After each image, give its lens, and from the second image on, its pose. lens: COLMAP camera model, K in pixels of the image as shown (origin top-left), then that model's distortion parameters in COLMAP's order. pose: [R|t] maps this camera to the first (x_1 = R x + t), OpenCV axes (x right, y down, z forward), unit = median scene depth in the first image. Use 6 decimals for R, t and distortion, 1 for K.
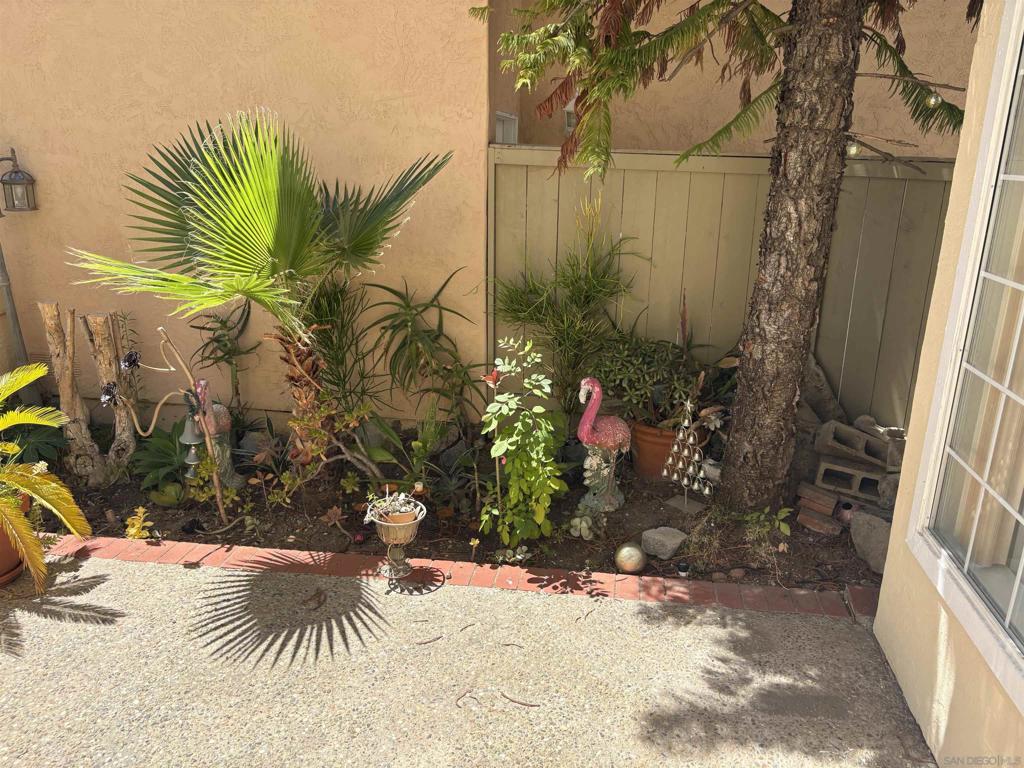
lens RADIAL K [[771.1, 0, 507.7], [0, 771.1, 387.6], [0, 0, 1]] dist [0.065034, -0.080169]
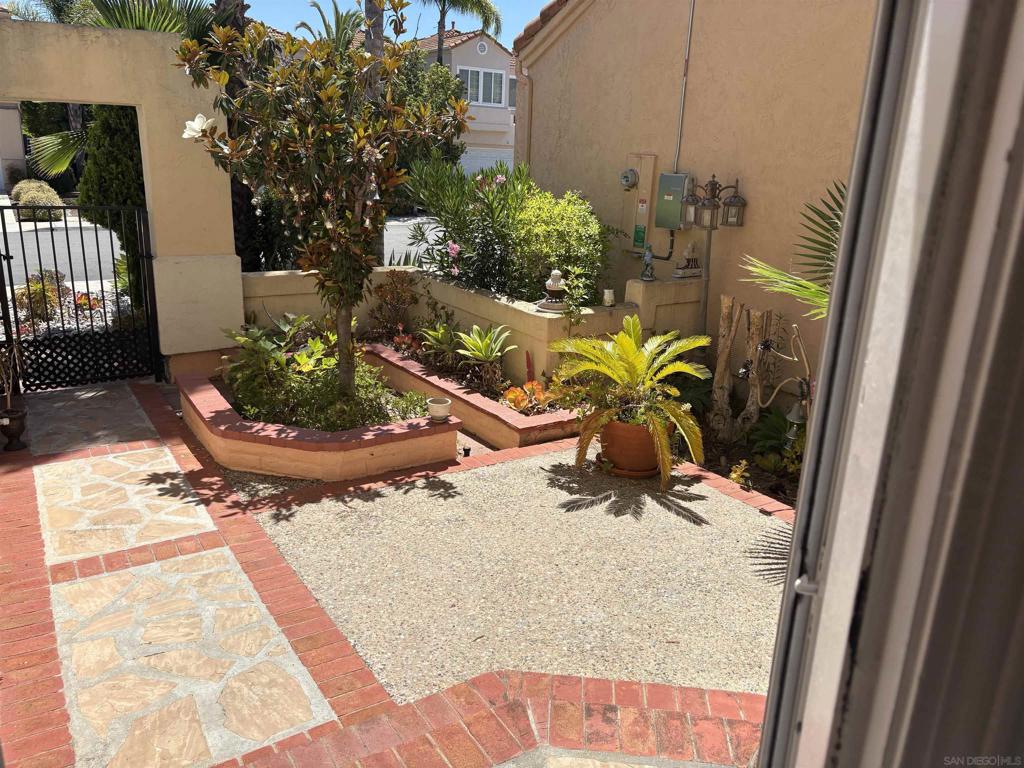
lens RADIAL K [[771.1, 0, 507.7], [0, 771.1, 387.6], [0, 0, 1]] dist [0.065034, -0.080169]
pose [[0.660993, 0.226988, -0.715237, 0.164806], [-0.248700, 0.965548, 0.076588, 0.039383], [0.707981, 0.127255, 0.694672, -0.185671]]
